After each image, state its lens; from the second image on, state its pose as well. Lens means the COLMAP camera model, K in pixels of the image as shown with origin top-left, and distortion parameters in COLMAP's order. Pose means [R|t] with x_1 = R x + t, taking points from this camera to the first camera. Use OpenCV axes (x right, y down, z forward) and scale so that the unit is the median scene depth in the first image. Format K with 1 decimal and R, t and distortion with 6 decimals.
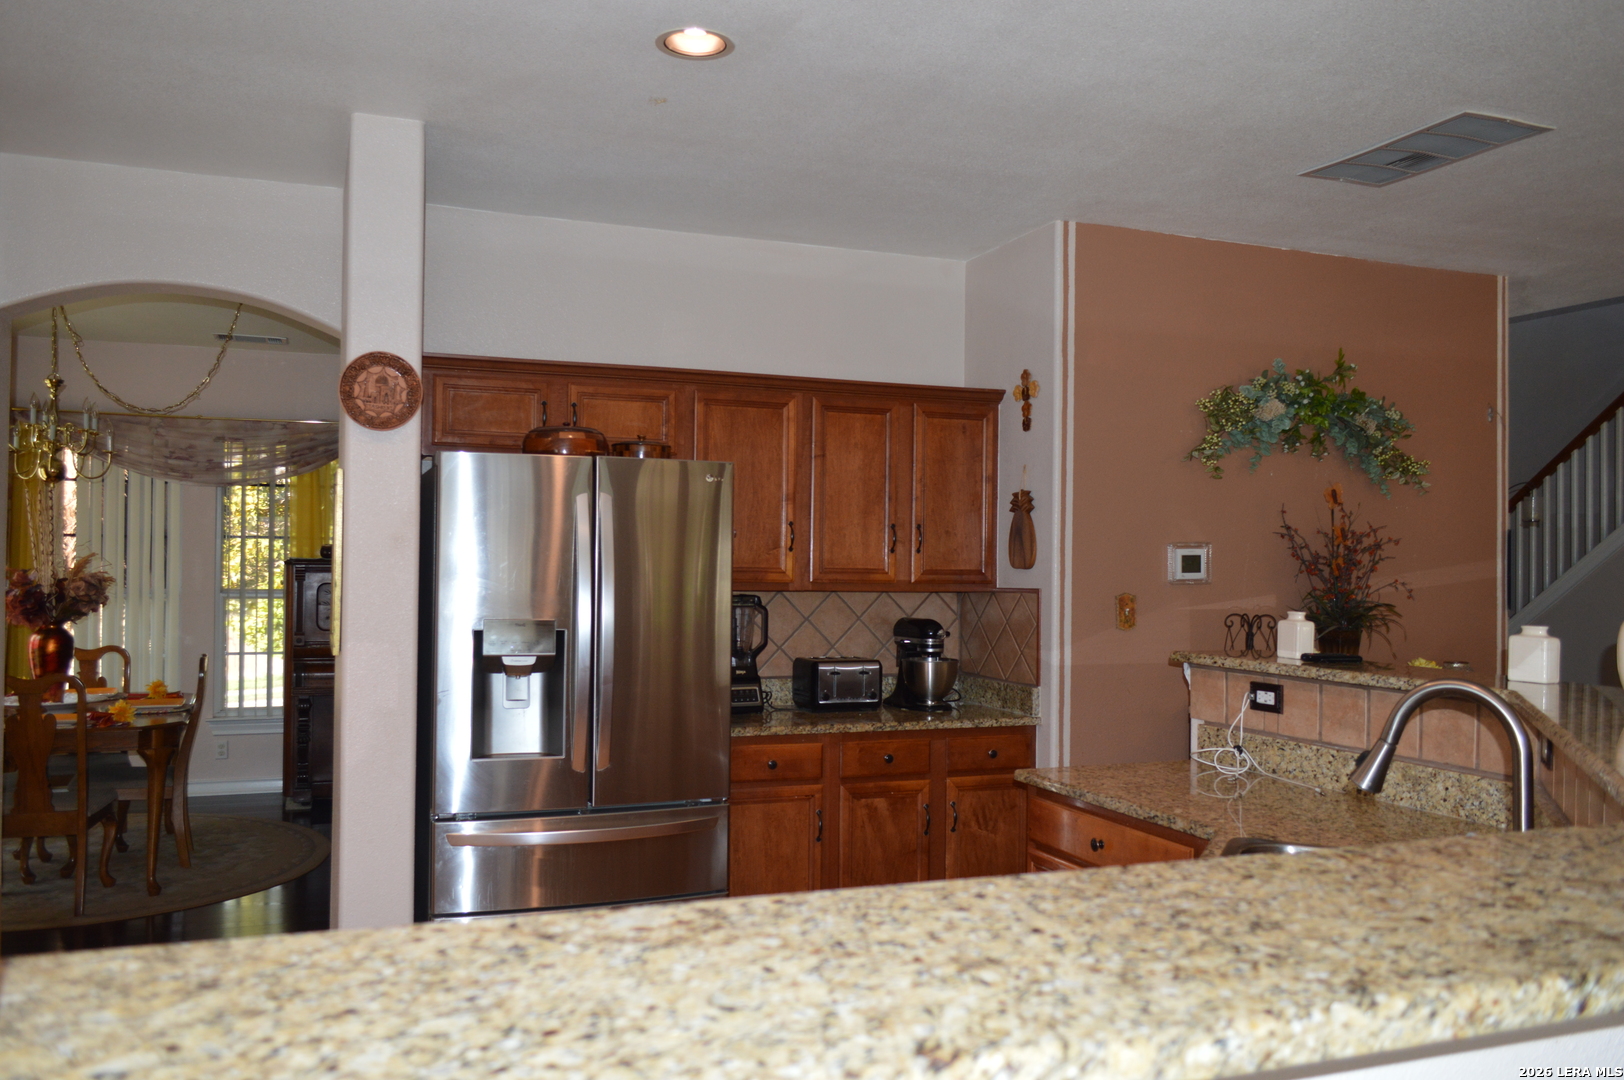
lens RADIAL K [[1329.6, 0, 812.0], [0, 1329.6, 540.0], [0, 0, 1]] dist [0.020658, 0.007665]
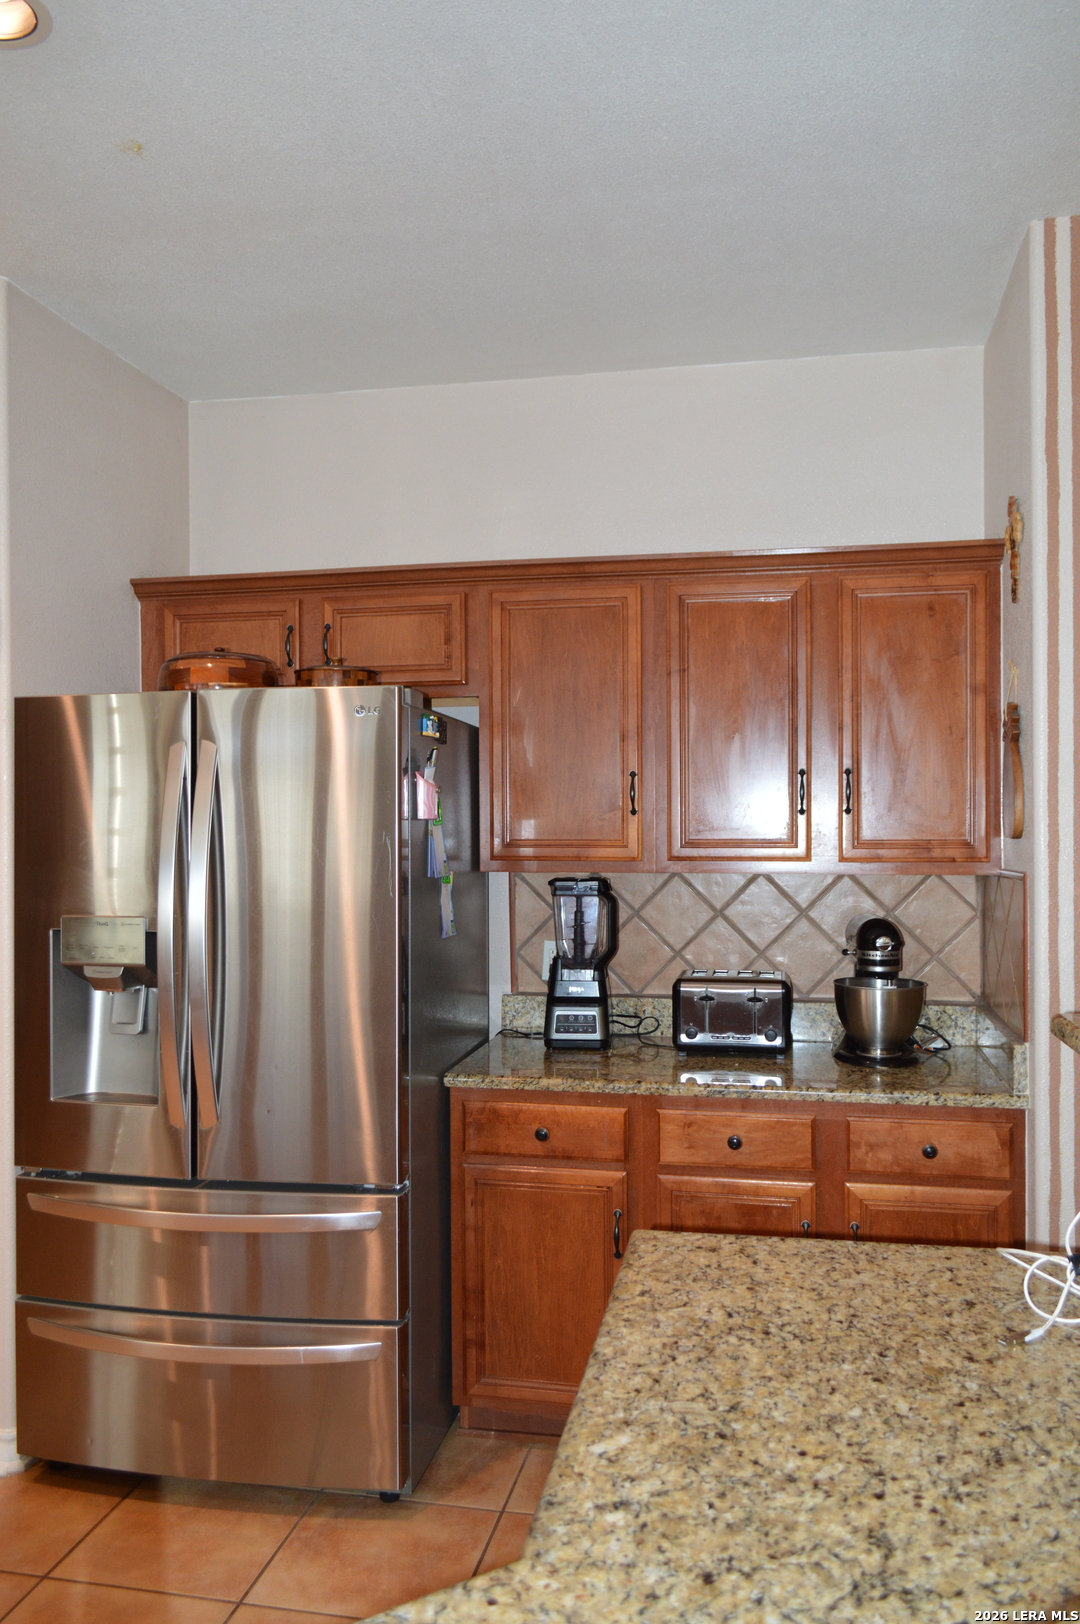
lens RADIAL K [[1329.6, 0, 540.0], [0, 1329.6, 812.0], [0, 0, 1]] dist [0.020658, 0.007665]
pose [[0.836200, -0.016580, -0.548174, 0.321041], [0.023467, 0.999709, 0.005560, 0.001991], [0.547922, -0.017513, 0.836346, 0.412961]]
